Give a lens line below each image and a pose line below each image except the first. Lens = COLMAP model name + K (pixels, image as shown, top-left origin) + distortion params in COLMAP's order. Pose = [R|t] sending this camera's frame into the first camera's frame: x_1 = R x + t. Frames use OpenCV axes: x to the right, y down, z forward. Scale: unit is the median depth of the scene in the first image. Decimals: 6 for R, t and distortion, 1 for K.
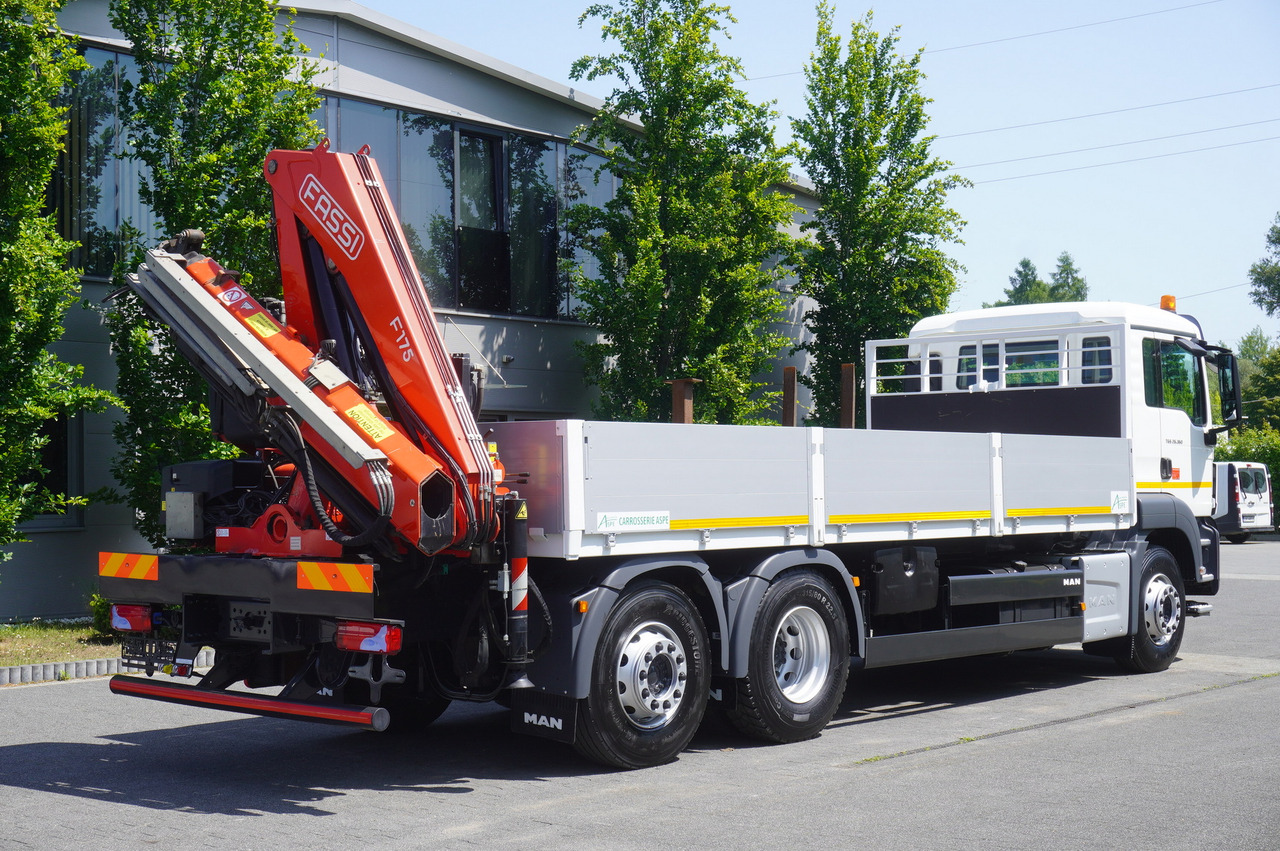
lens RADIAL K [[1692.4, 0, 640.0], [0, 1692.4, 425.5], [0, 0, 1]] dist [0.119870, -0.001028]
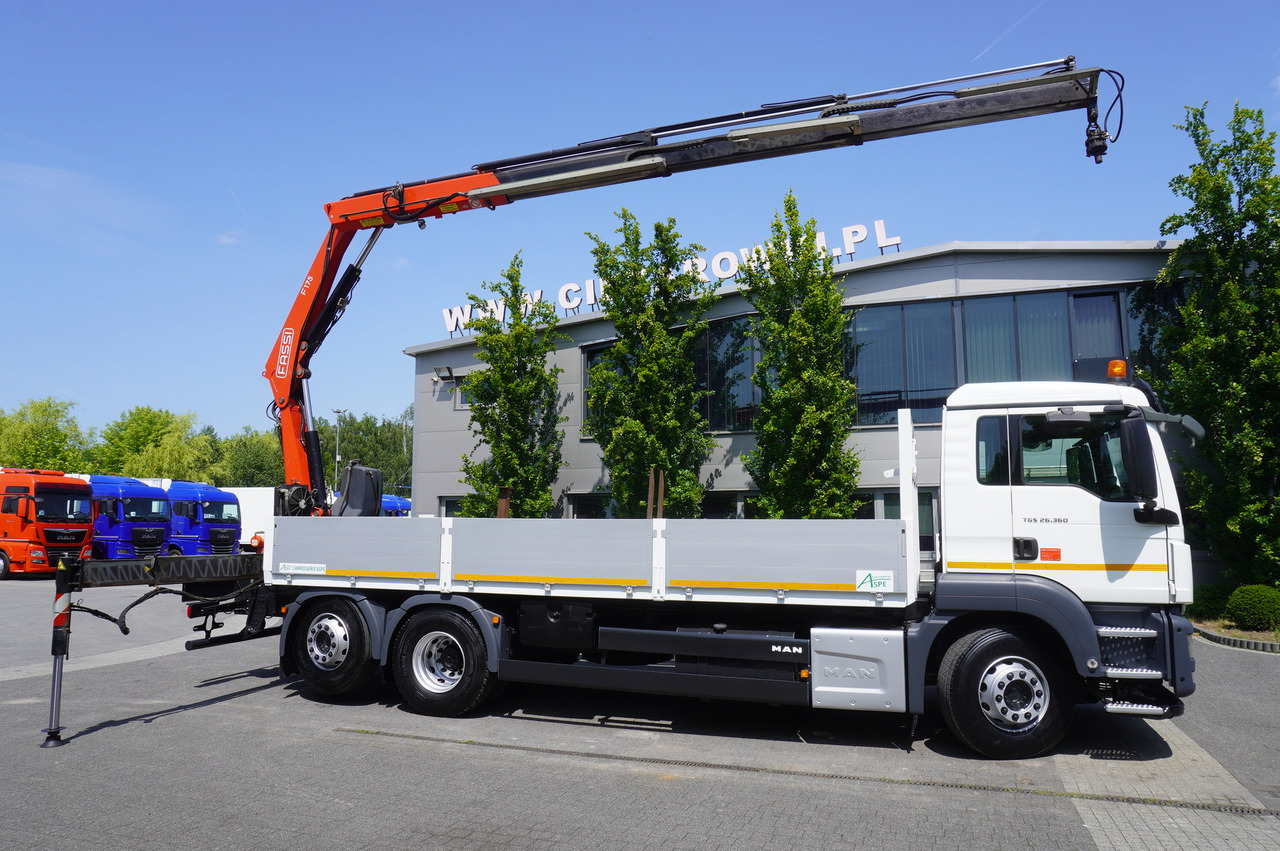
lens RADIAL K [[910.5, 0, 619.4], [0, 910.5, 424.7], [0, 0, 1]] dist [-0.041984, -0.001912]
pose [[0.355306, -0.105219, -0.928809, 0.798212], [0.020379, 0.994280, -0.104840, 0.005435], [0.934528, 0.018322, 0.355418, 0.697652]]
